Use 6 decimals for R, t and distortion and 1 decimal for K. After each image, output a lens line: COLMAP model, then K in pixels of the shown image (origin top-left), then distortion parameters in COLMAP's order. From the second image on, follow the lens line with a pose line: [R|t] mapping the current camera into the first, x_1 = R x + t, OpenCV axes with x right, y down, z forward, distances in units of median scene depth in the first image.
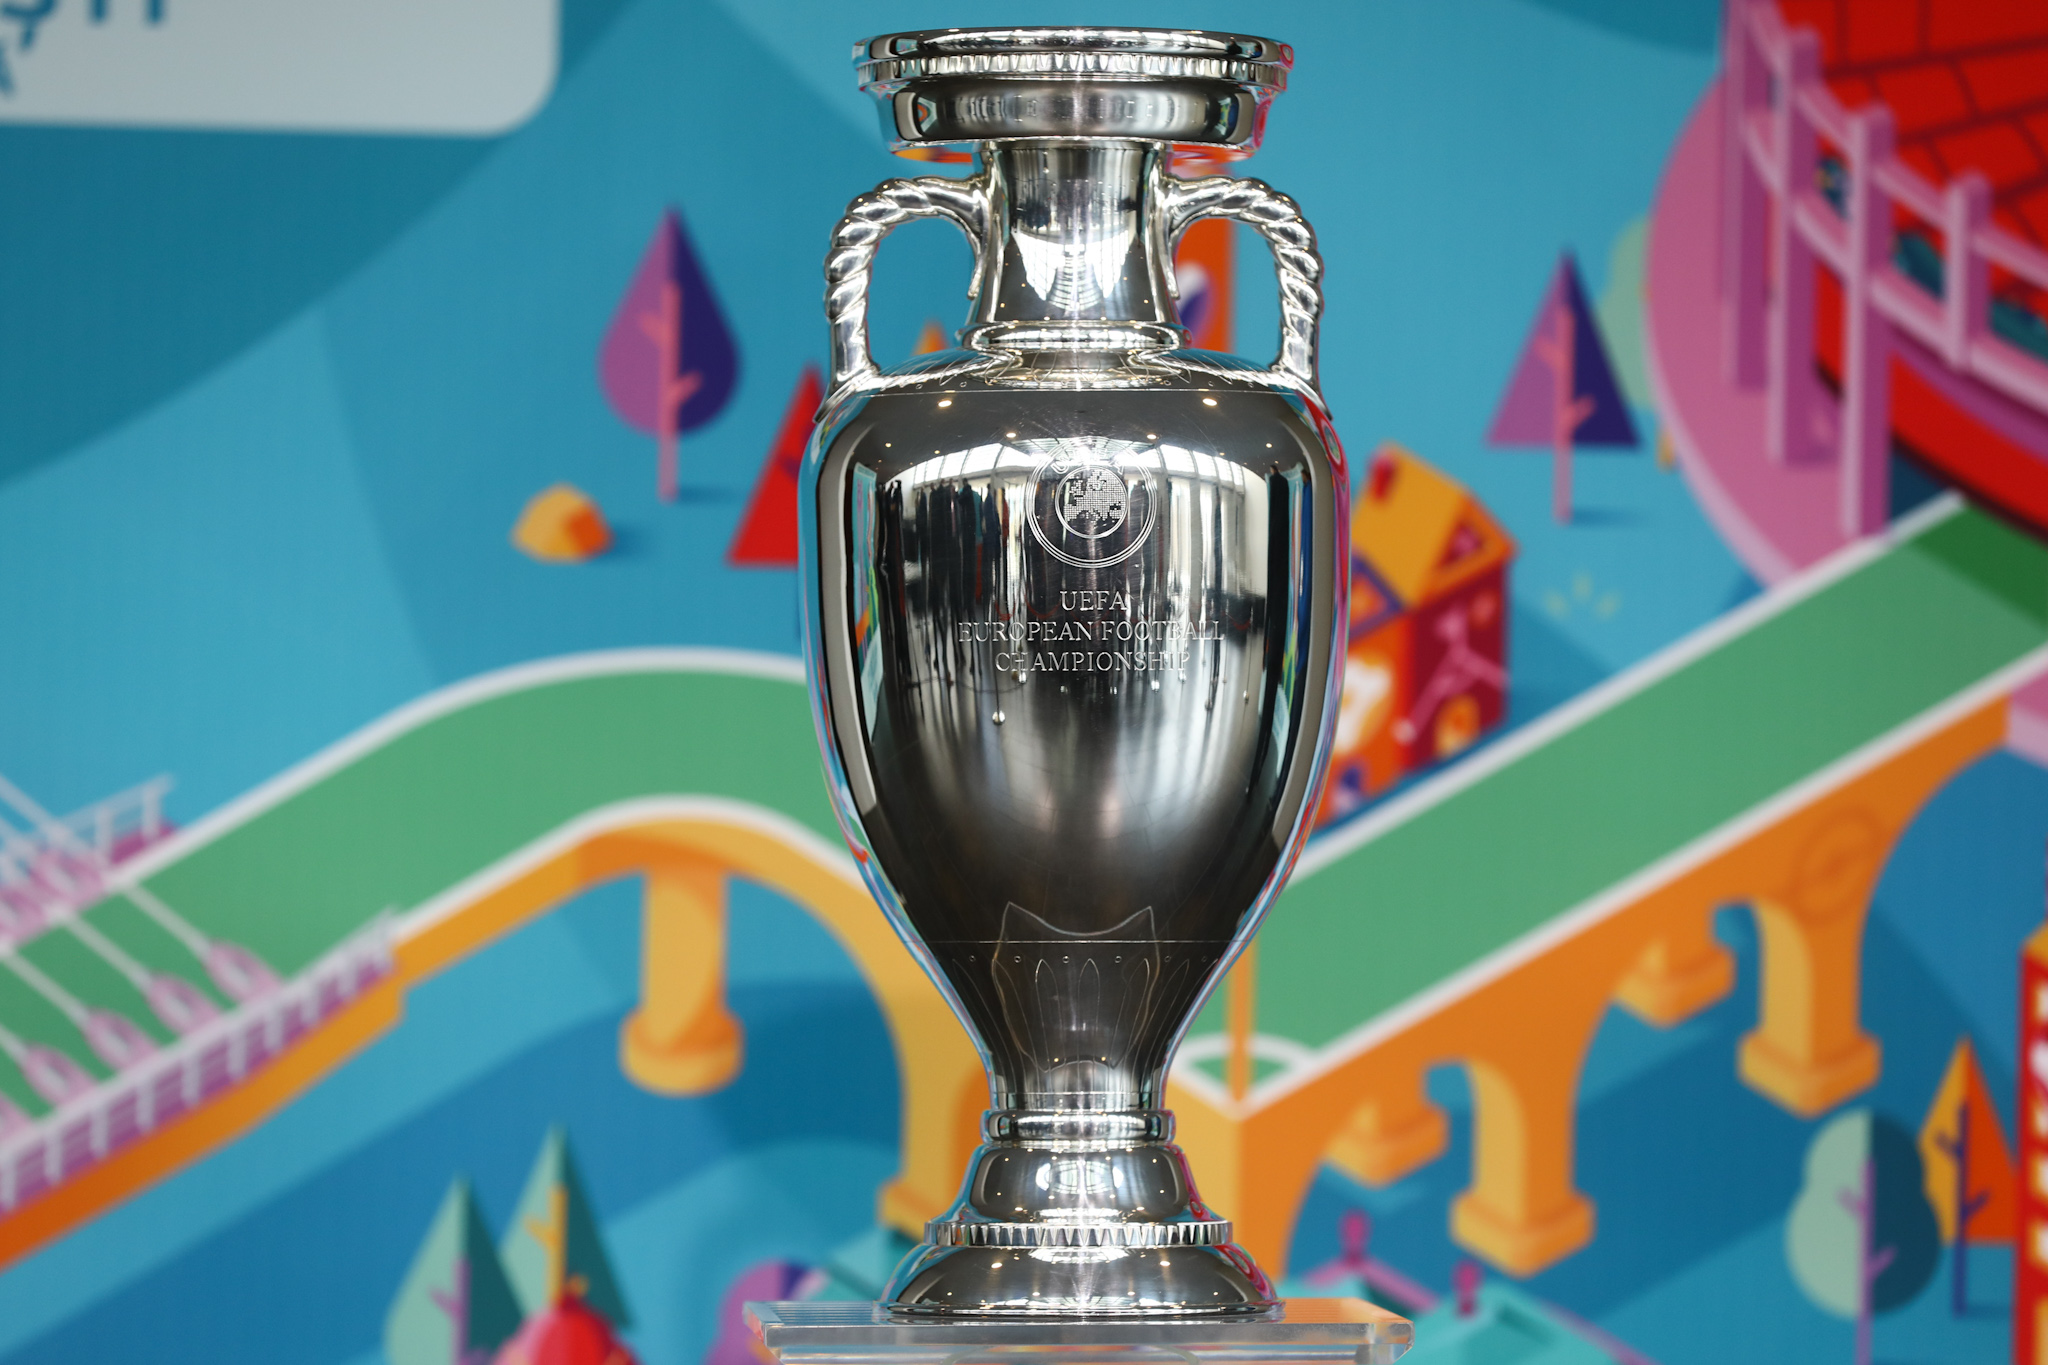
lens RADIAL K [[10537.4, 0, 1023.7], [0, 10537.4, 682.7], [0, 0, 1]] dist [-0.276824, 0.000000]
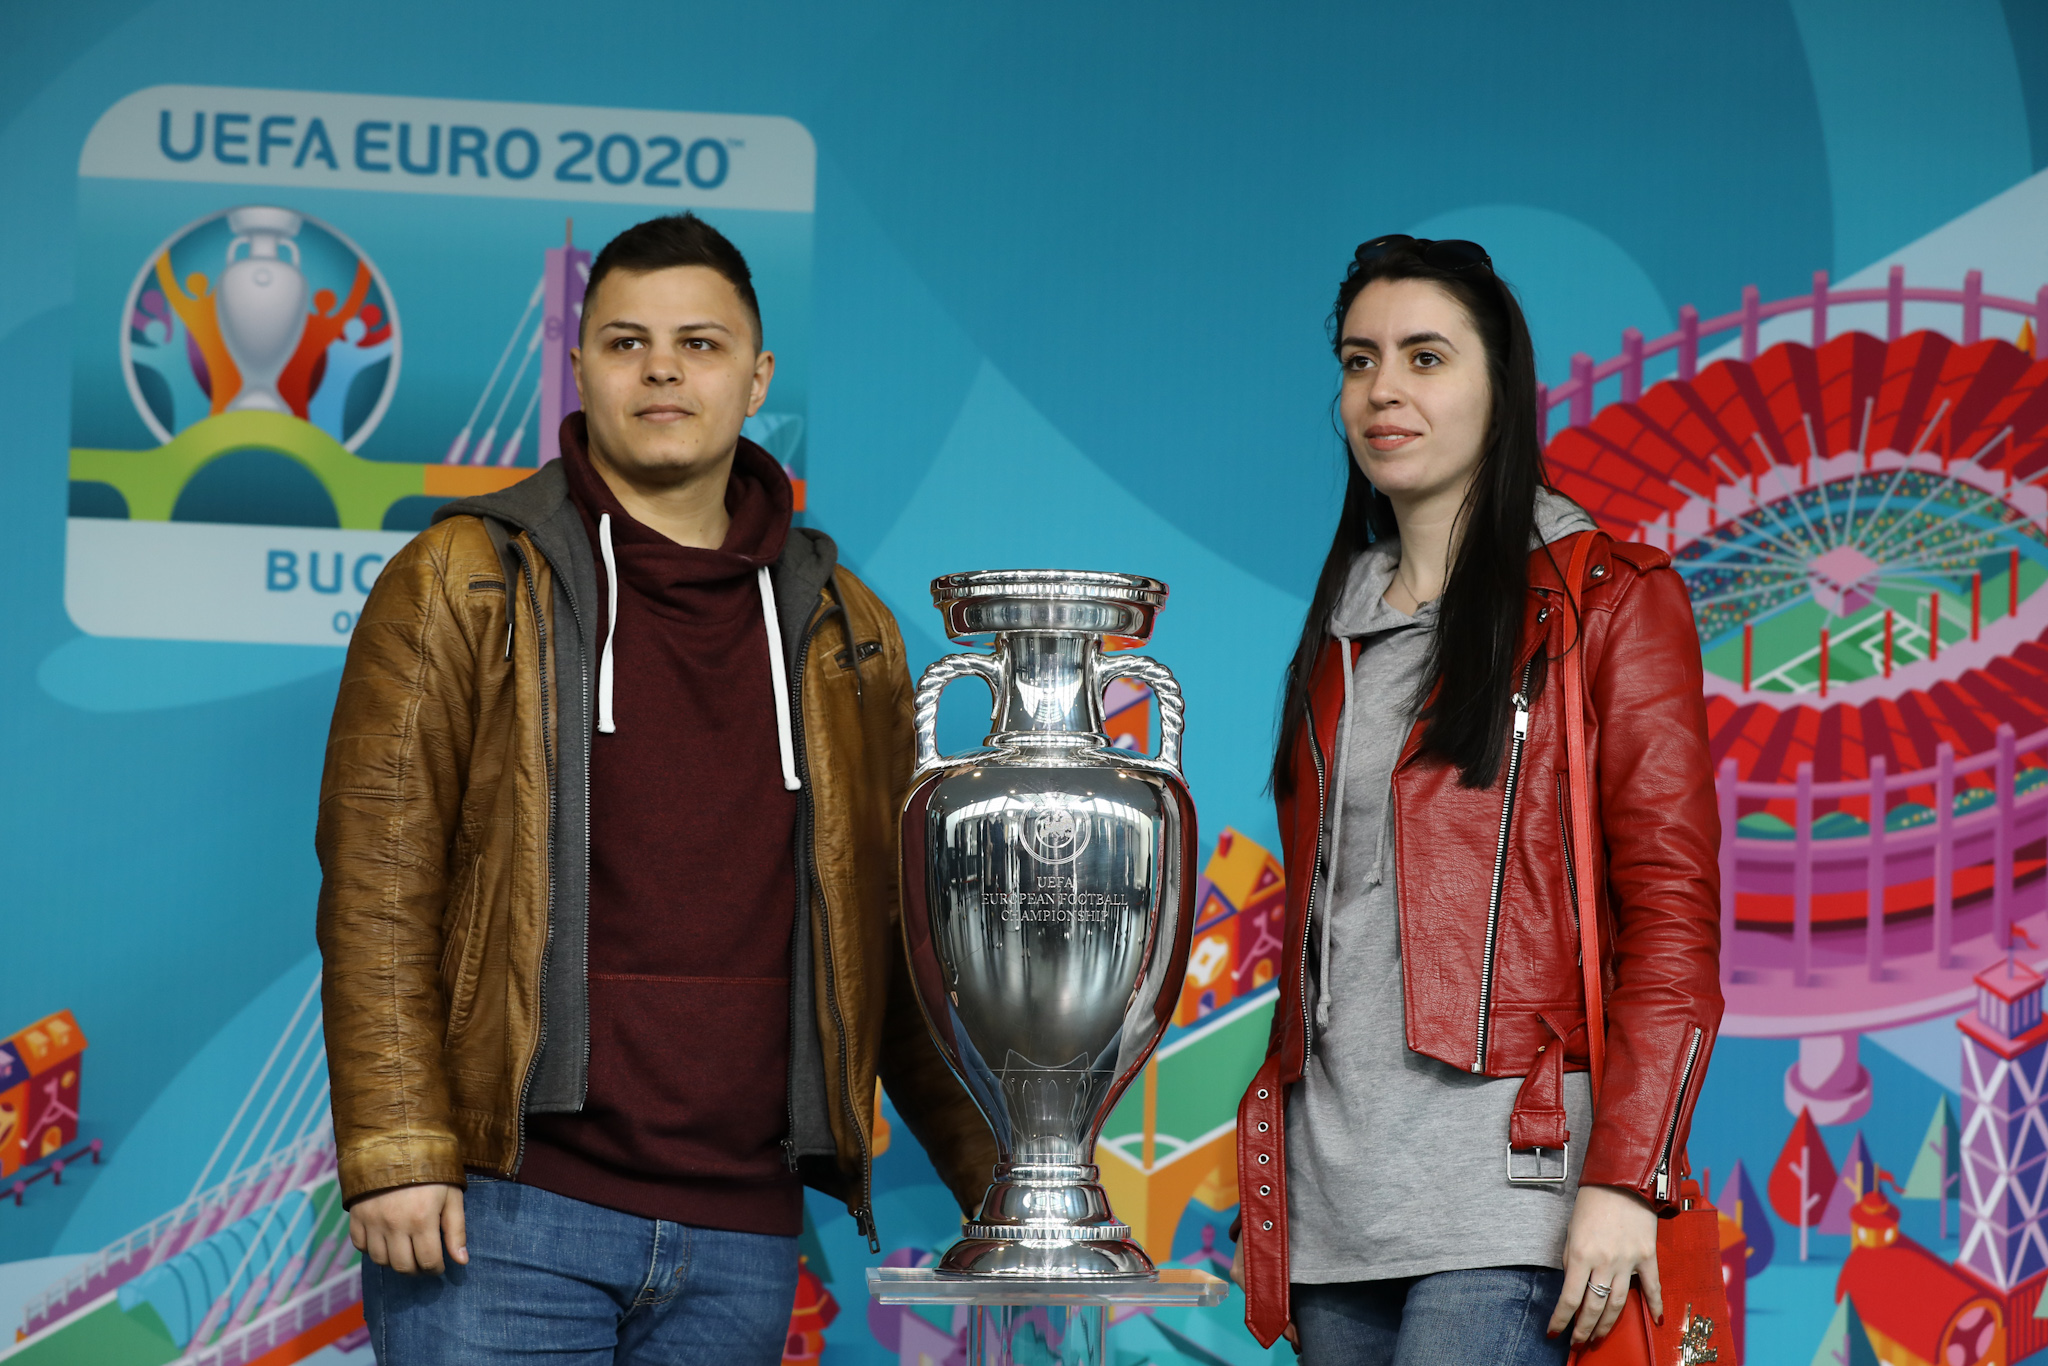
lens RADIAL K [[4624.2, 0, 1011.5], [0, 4624.2, 662.5], [0, 0, 1]] dist [-0.022500, 0.000000]
pose [[0.999803, 0.008987, -0.017712, 0.012552], [-0.010240, 0.997353, -0.071985, 0.011707], [0.017019, 0.072153, 0.997248, 0.195916]]
